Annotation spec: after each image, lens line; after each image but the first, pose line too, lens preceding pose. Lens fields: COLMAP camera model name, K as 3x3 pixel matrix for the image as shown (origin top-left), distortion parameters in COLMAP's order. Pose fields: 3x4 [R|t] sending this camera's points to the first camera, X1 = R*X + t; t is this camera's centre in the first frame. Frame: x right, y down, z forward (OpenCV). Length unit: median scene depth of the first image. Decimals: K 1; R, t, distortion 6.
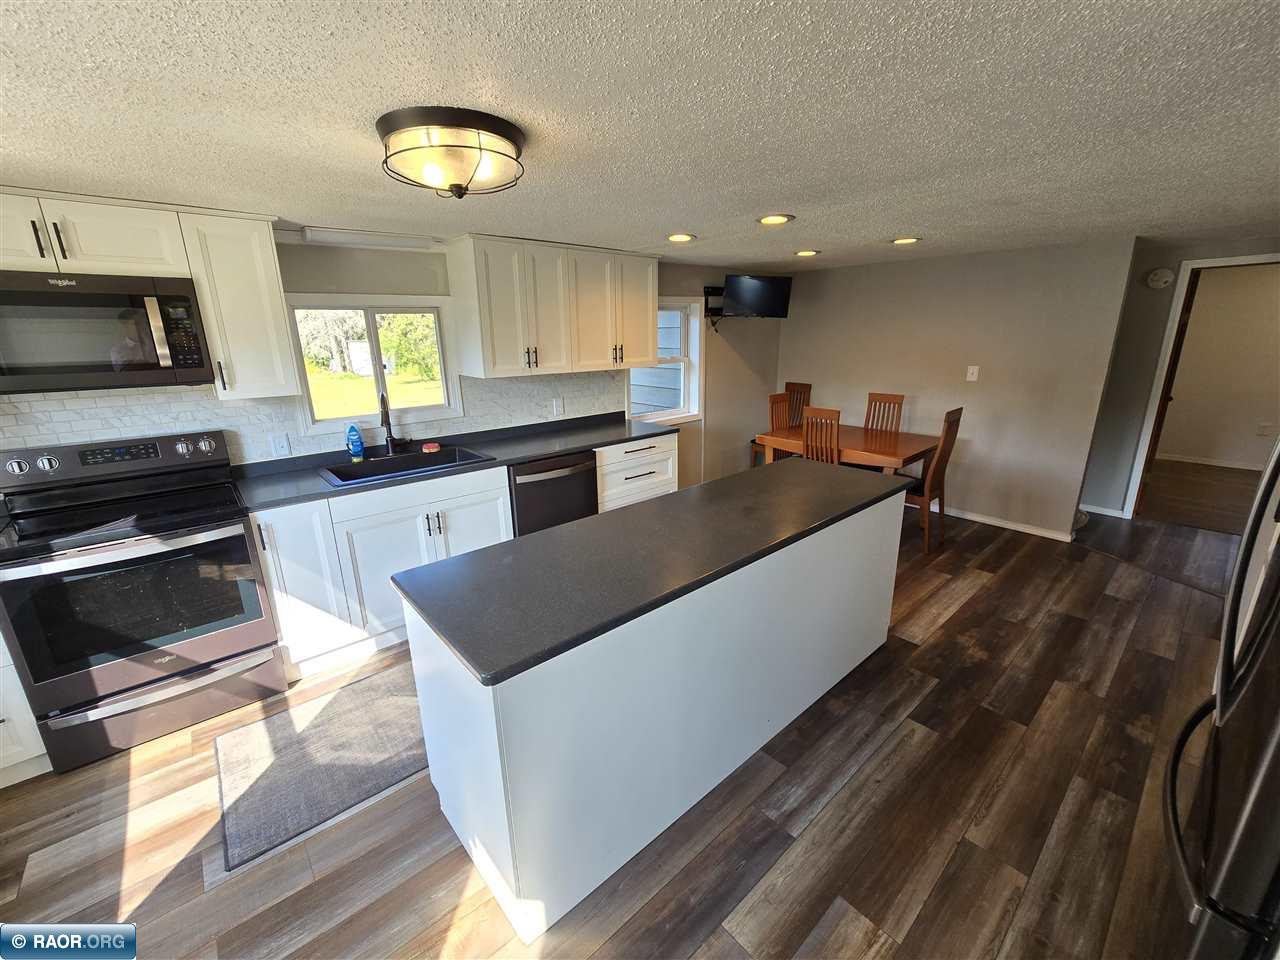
lens RADIAL K [[523.2, 0, 640.0], [0, 523.2, 480.0], [0, 0, 1]] dist [-0.002249, -0.000286]
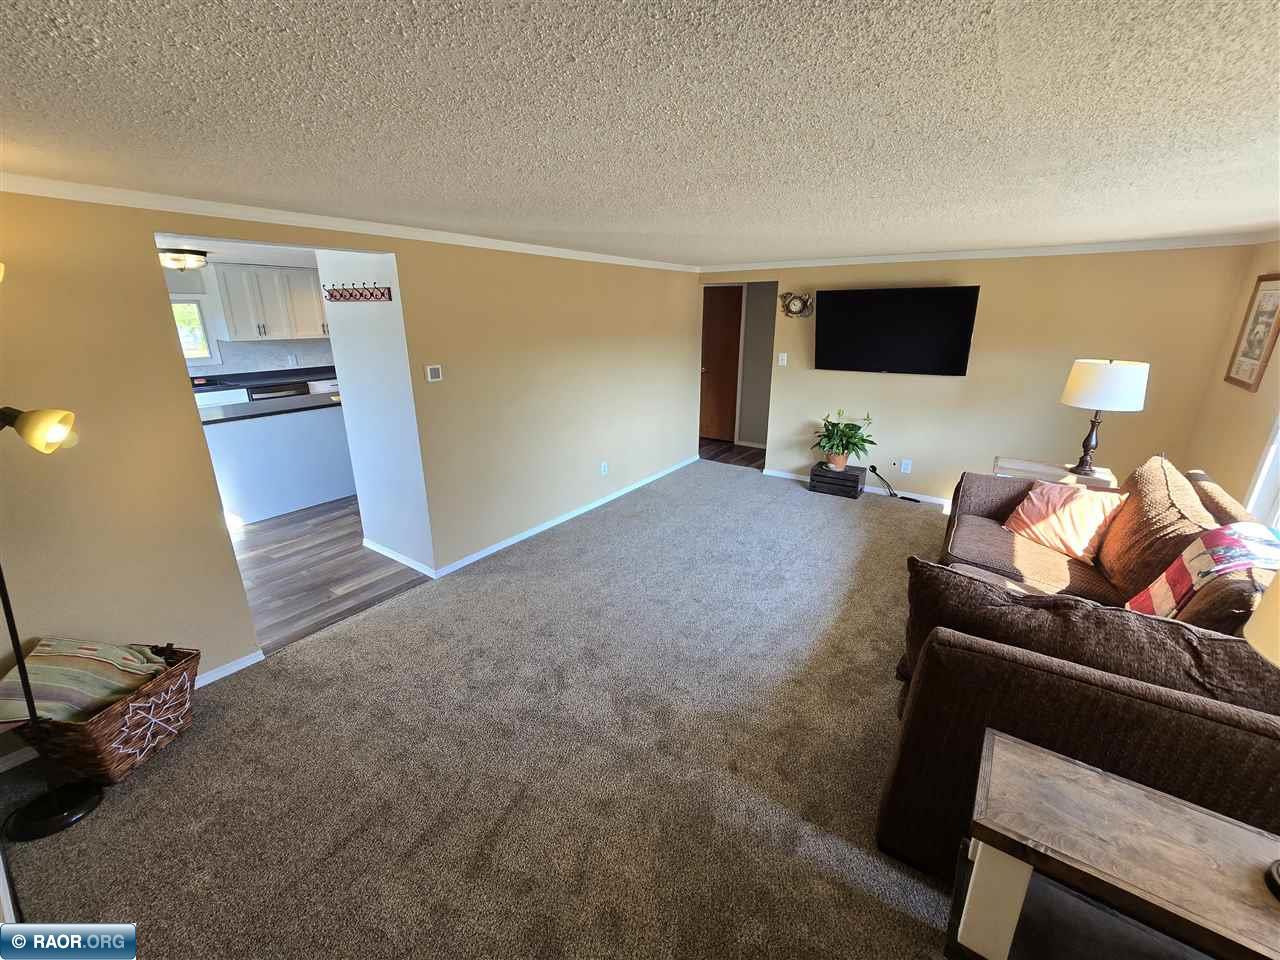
lens RADIAL K [[523.2, 0, 640.0], [0, 523.2, 480.0], [0, 0, 1]] dist [-0.002249, -0.000286]
pose [[0.973701, -0.059046, 0.220046, 0.625251], [0.052350, 0.997975, 0.036142, 0.279389], [-0.221735, -0.023672, 0.974820, -1.032978]]
